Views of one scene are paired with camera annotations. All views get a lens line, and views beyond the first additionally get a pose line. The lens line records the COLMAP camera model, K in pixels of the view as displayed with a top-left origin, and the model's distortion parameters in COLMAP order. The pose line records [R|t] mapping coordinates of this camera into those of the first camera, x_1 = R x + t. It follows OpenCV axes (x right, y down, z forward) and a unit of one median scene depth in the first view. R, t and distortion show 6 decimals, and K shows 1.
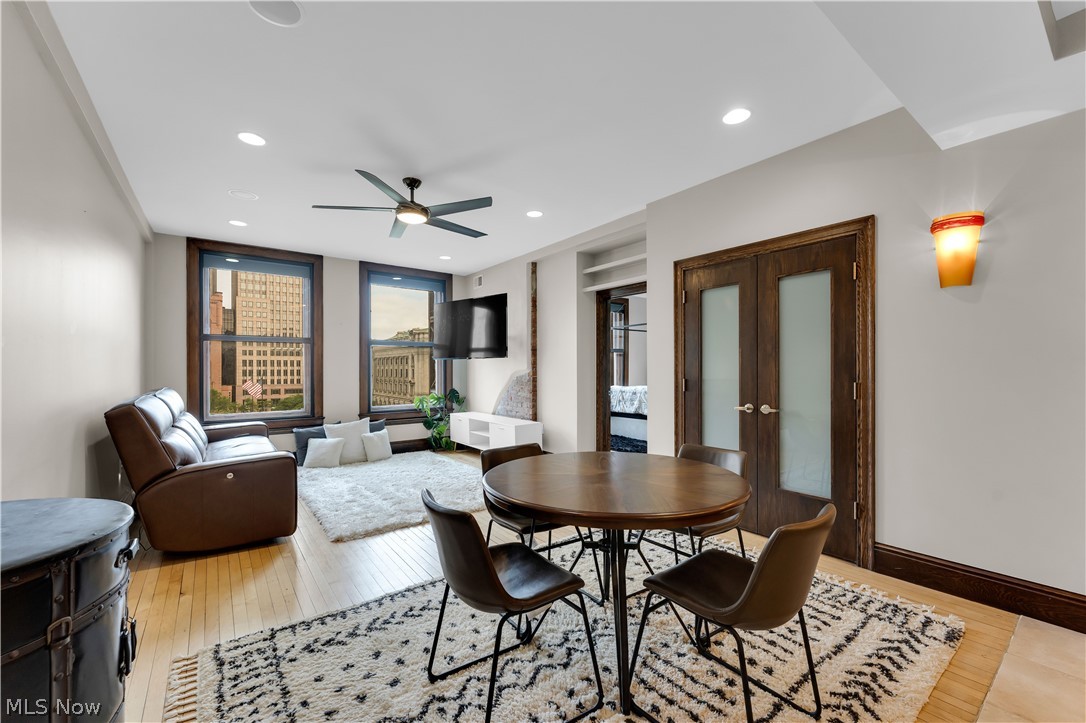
lens RADIAL K [[442.0, 0, 534.5], [0, 442.0, 366.7], [0, 0, 1]] dist [0.011024, -0.005790]
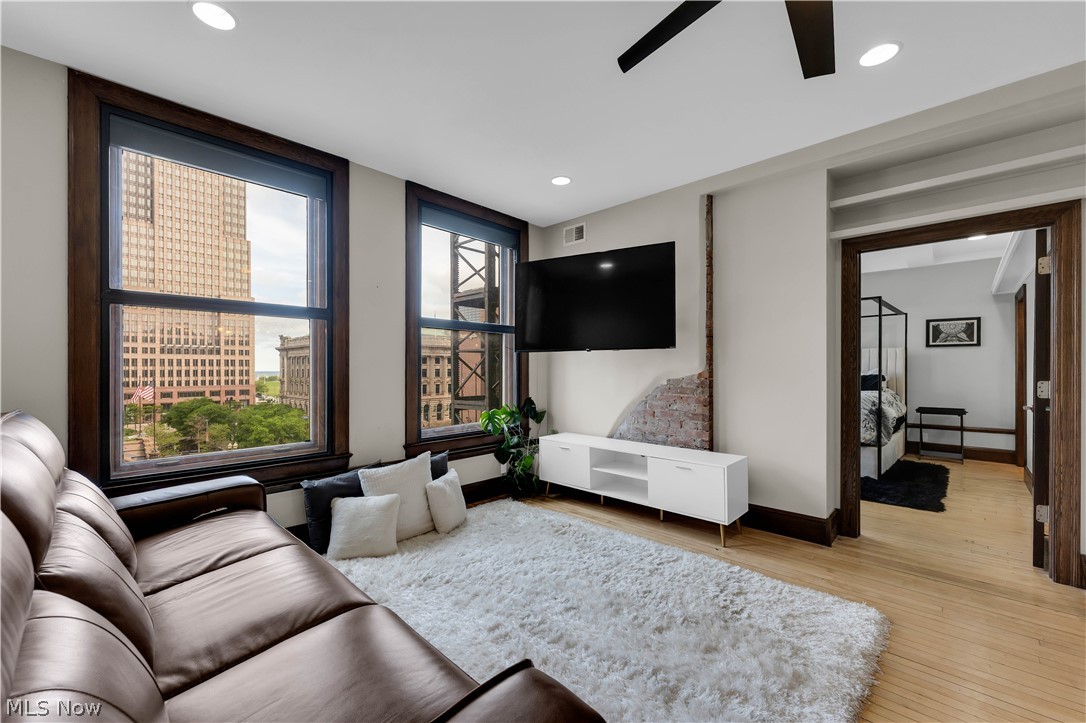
lens RADIAL K [[442.0, 0, 534.5], [0, 442.0, 366.7], [0, 0, 1]] dist [0.011024, -0.005790]
pose [[0.986138, 0.001676, 0.165916, -0.324424], [-0.001555, 0.999998, -0.000860, 0.005073], [-0.165918, 0.000590, 0.986139, 0.397342]]
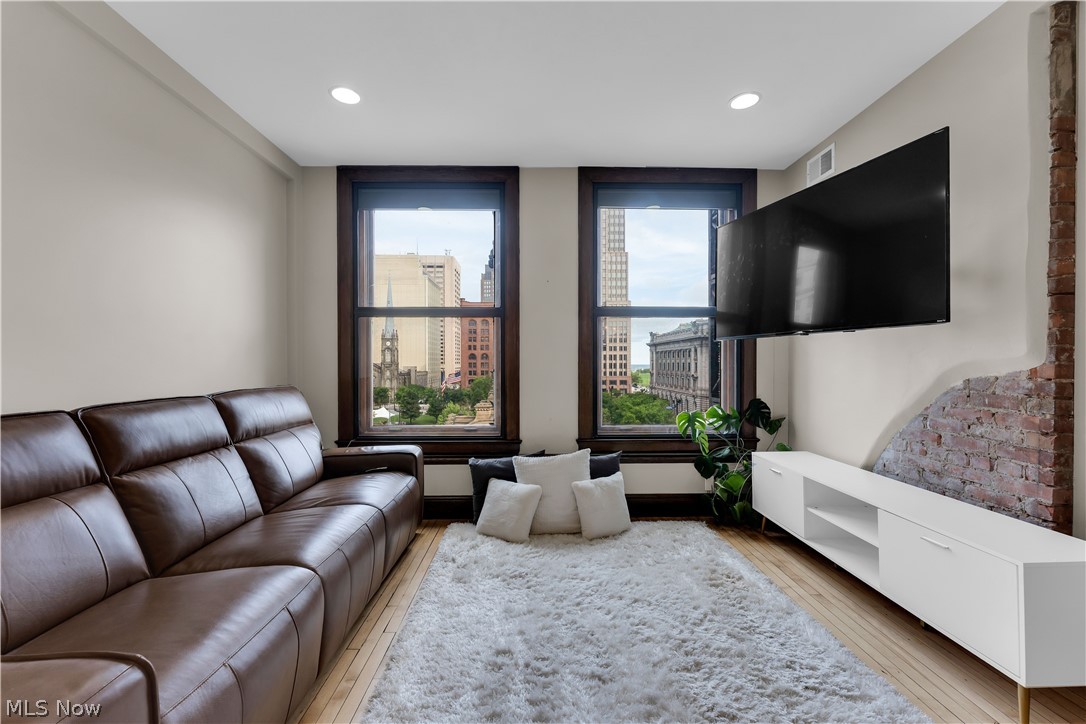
lens RADIAL K [[442.0, 0, 534.5], [0, 442.0, 367.2], [0, 0, 1]] dist [0.011024, -0.005790]
pose [[0.814516, 0.005928, -0.580110, -0.111191], [0.003060, 0.999890, 0.014514, 0.006499], [0.580132, -0.013597, 0.814409, 0.504764]]
